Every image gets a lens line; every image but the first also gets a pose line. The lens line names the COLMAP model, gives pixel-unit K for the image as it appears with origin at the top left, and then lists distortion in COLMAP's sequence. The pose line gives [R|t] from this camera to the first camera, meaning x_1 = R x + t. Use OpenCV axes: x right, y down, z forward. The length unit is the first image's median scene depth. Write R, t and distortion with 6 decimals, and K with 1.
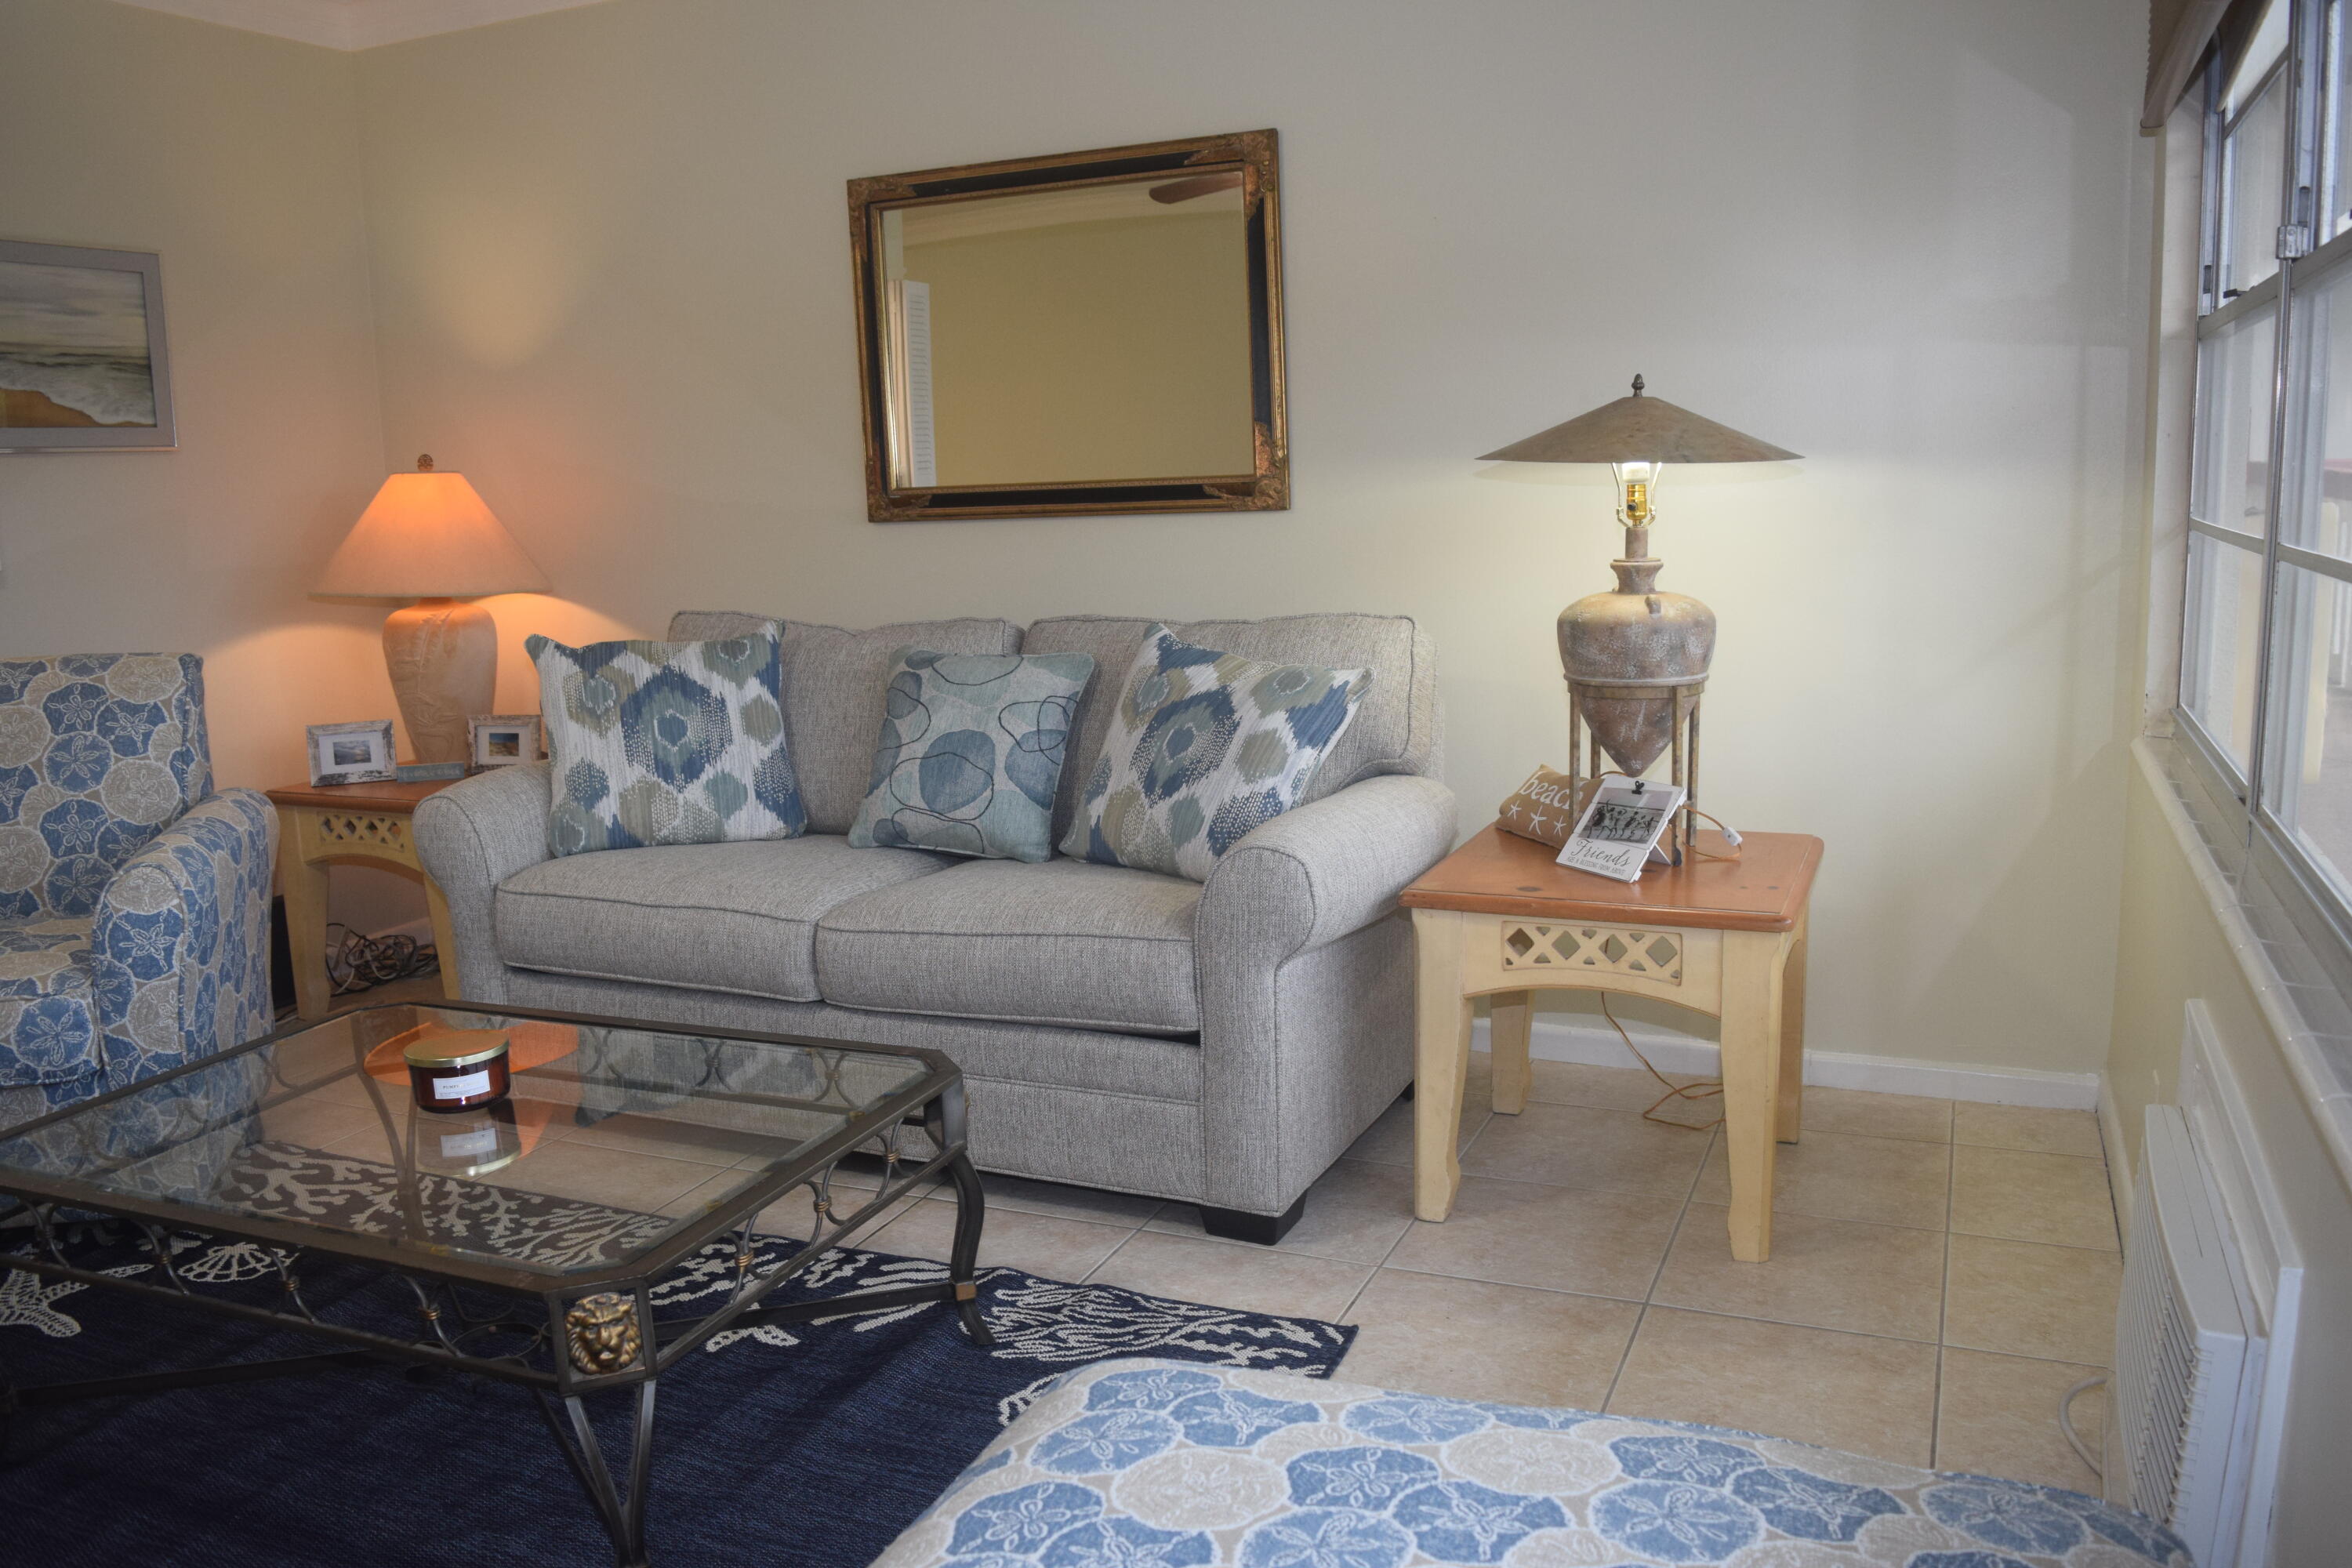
lens RADIAL K [[1856.6, 0, 1178.2], [0, 1856.6, 790.8], [0, 0, 1]] dist [-0.091951, 0.020537]
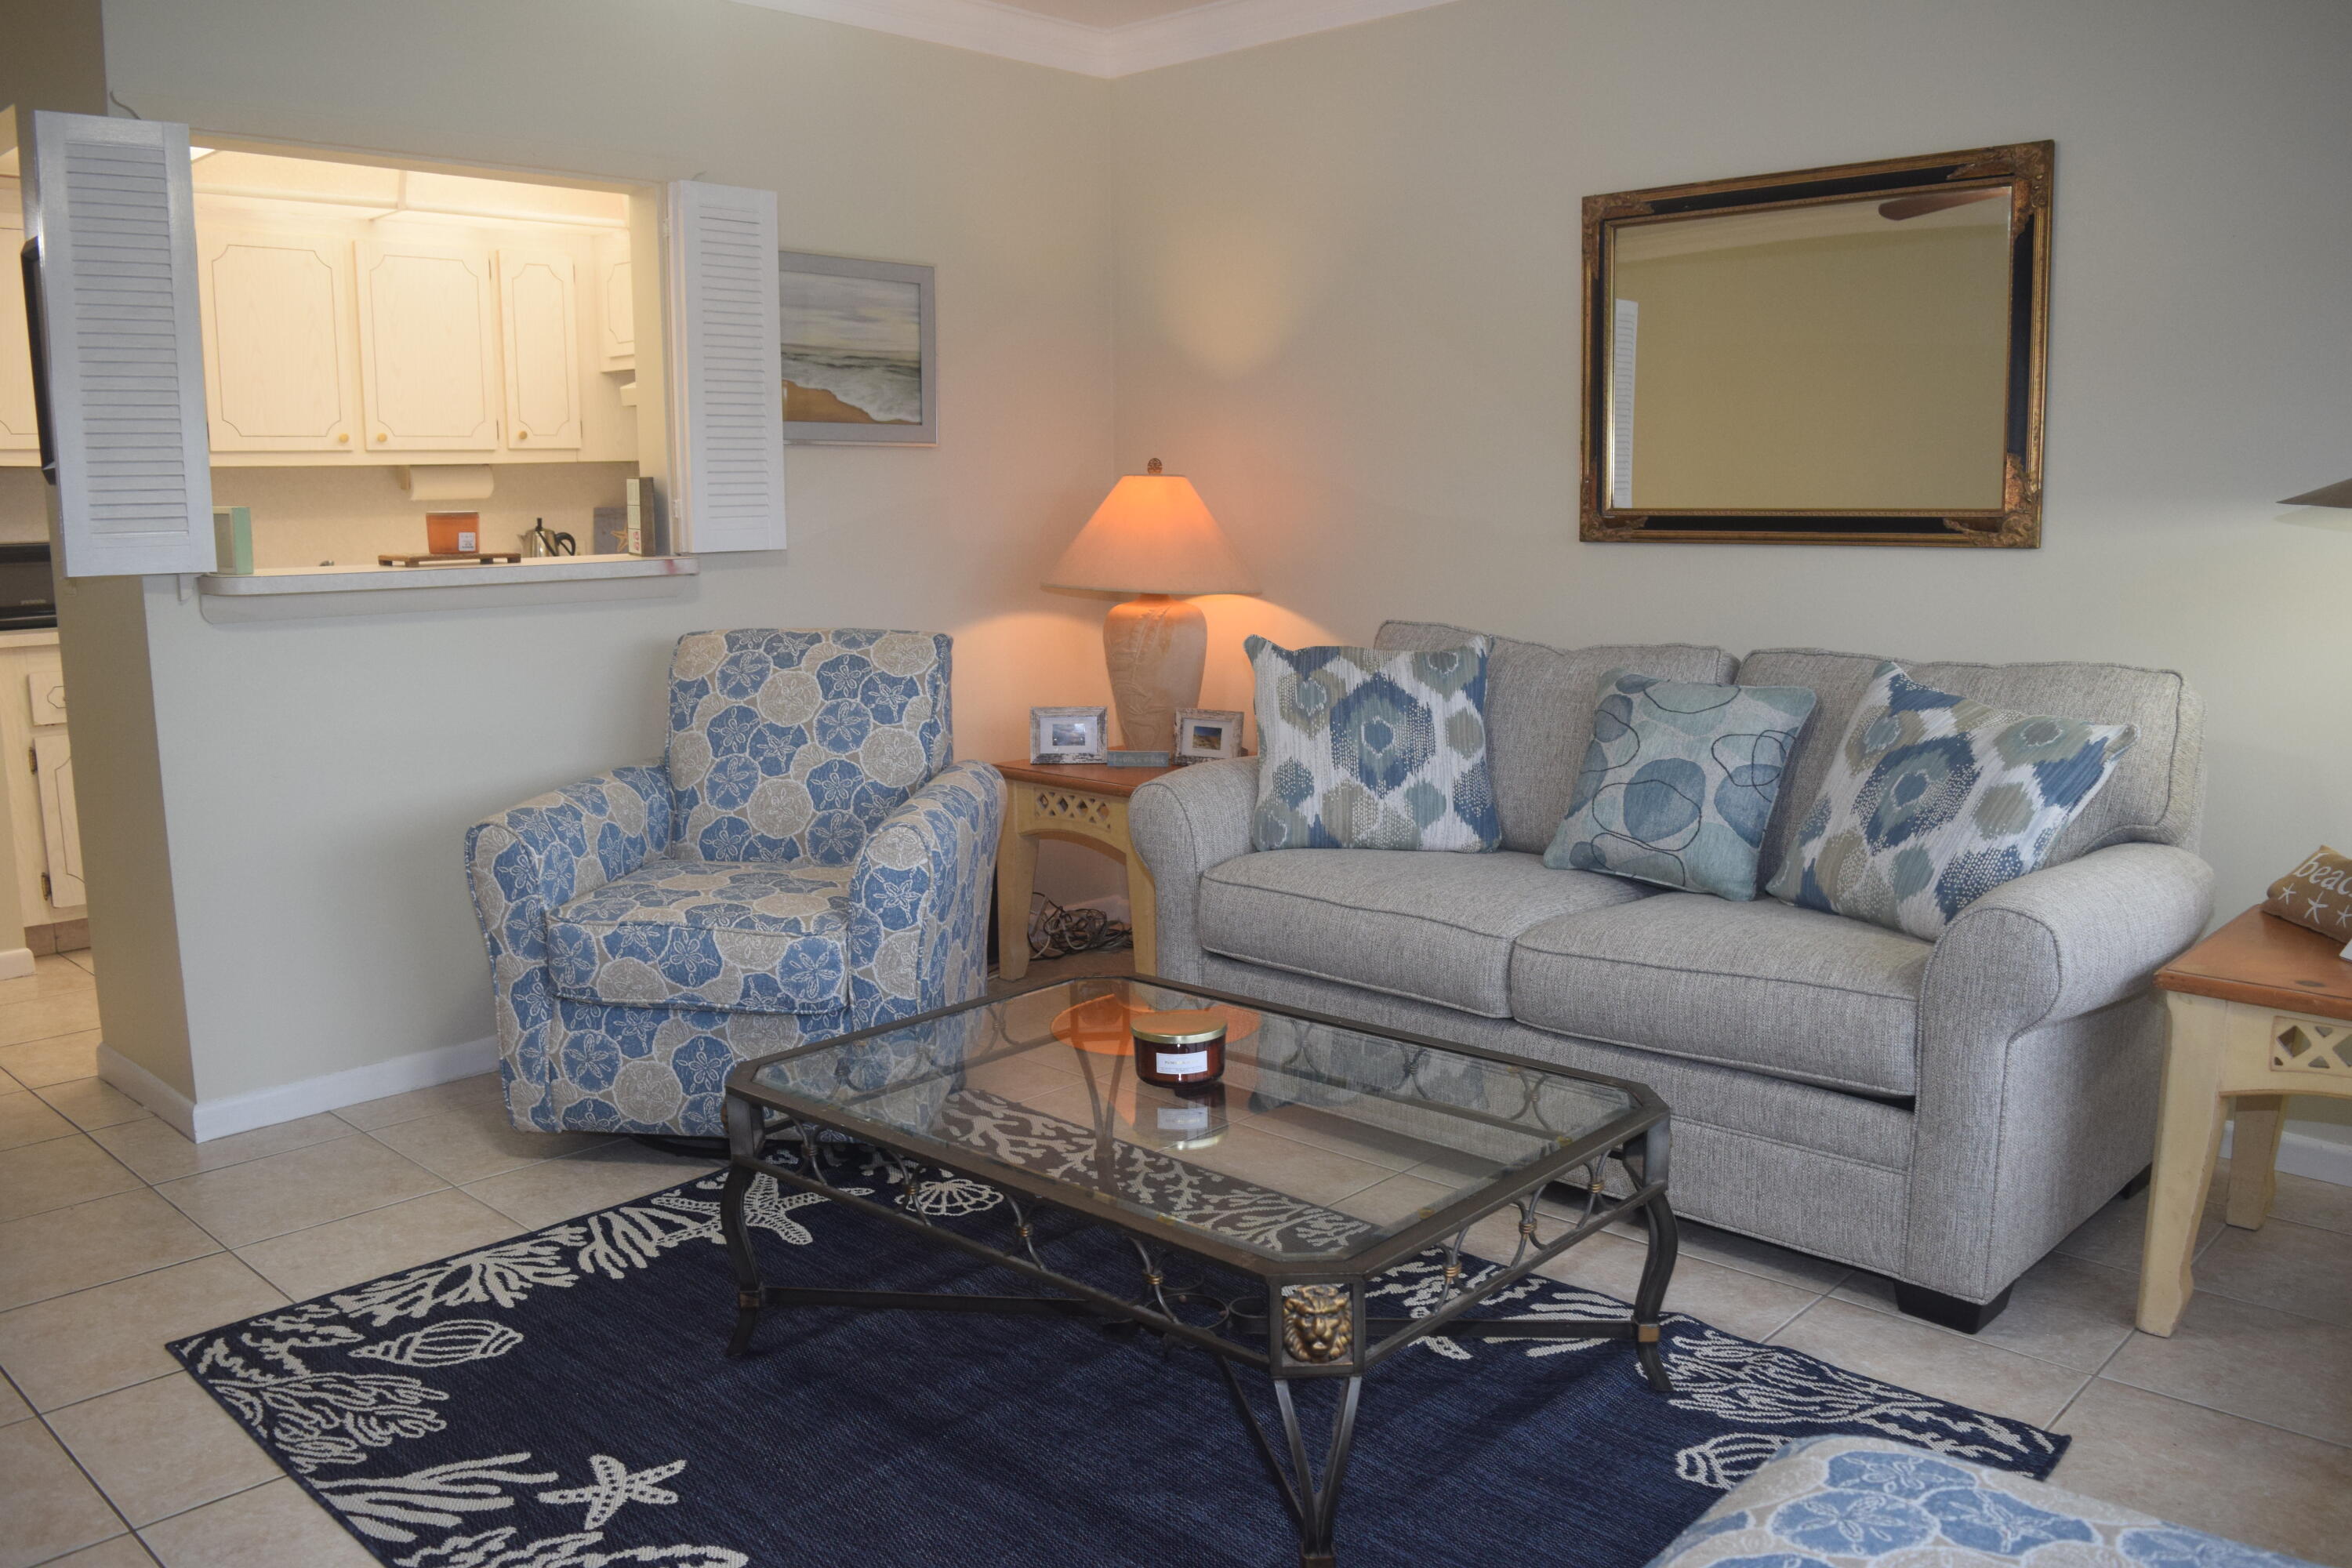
lens RADIAL K [[1856.6, 0, 1178.2], [0, 1856.6, 790.8], [0, 0, 1]] dist [-0.091951, 0.020537]
pose [[0.940321, 0.079820, -0.330796, -0.041044], [-0.082675, 0.996562, 0.005456, 0.000500], [0.330094, 0.022218, 0.943687, -0.002914]]
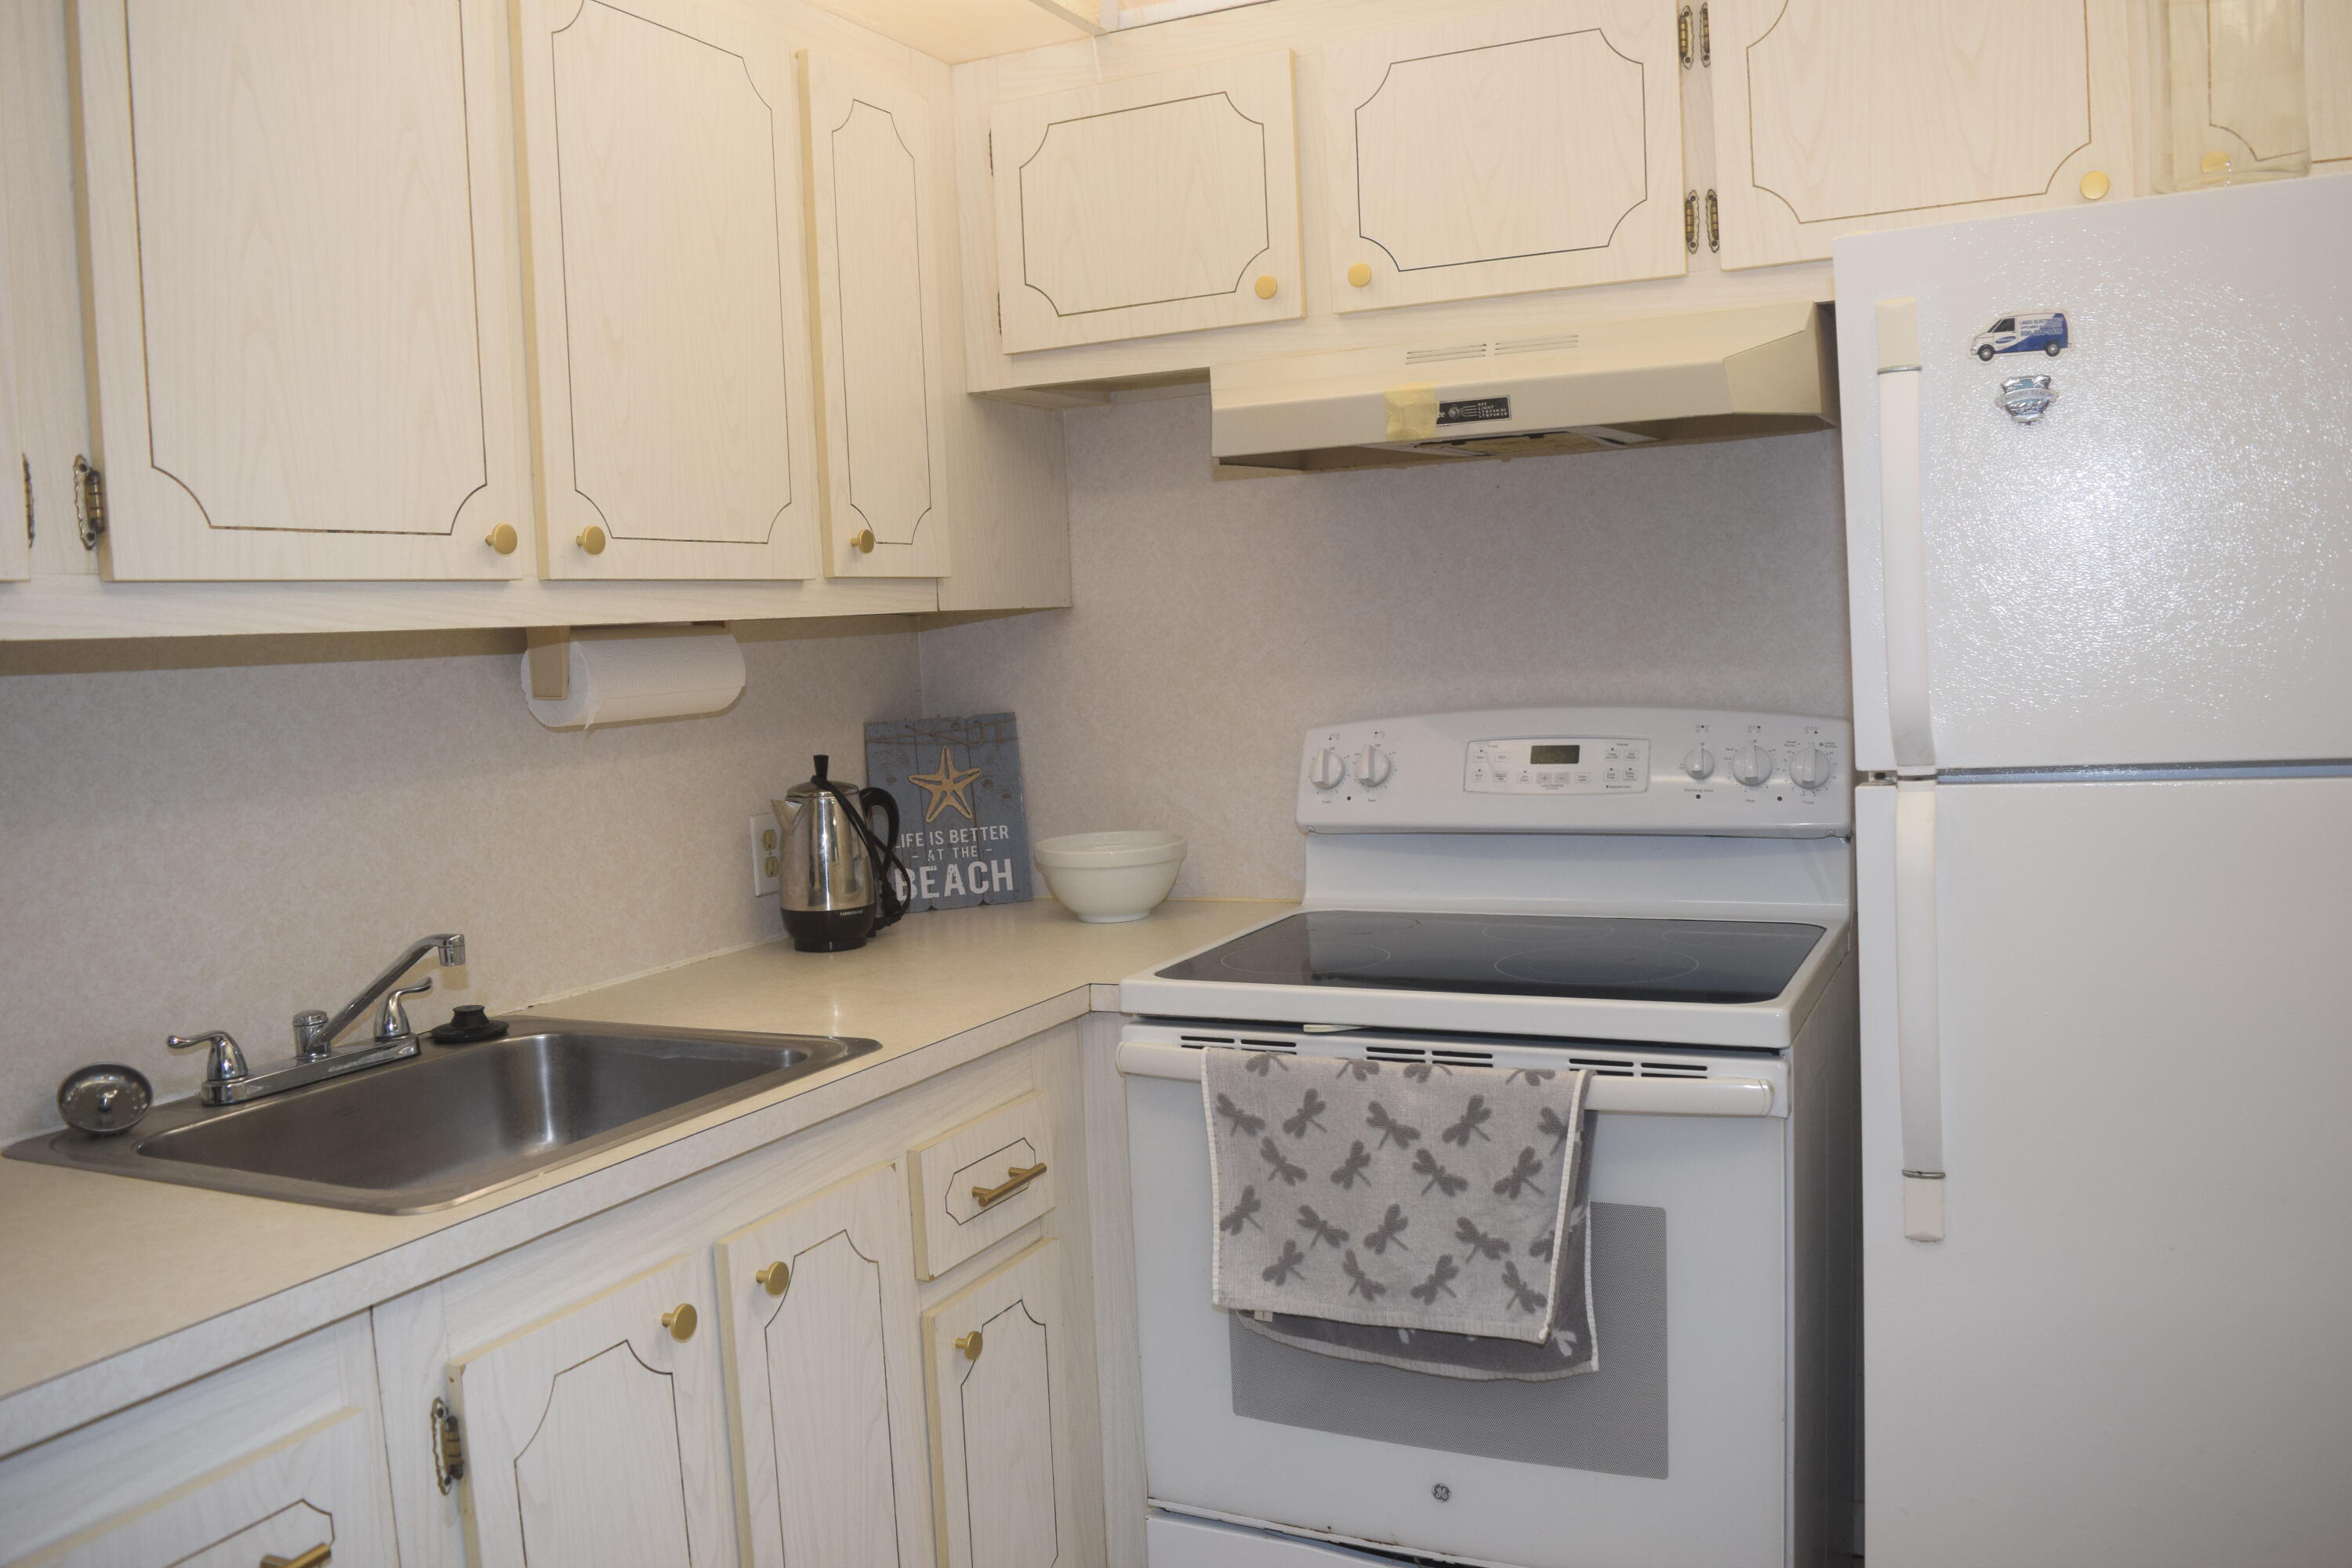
lens RADIAL K [[1856.6, 0, 1178.2], [0, 1856.6, 790.8], [0, 0, 1]] dist [-0.091951, 0.020537]
pose [[0.999061, -0.003595, -0.043186, -0.756587], [-0.000137, 0.996287, -0.086095, -0.088262], [0.043335, 0.086020, 0.995350, 0.531439]]
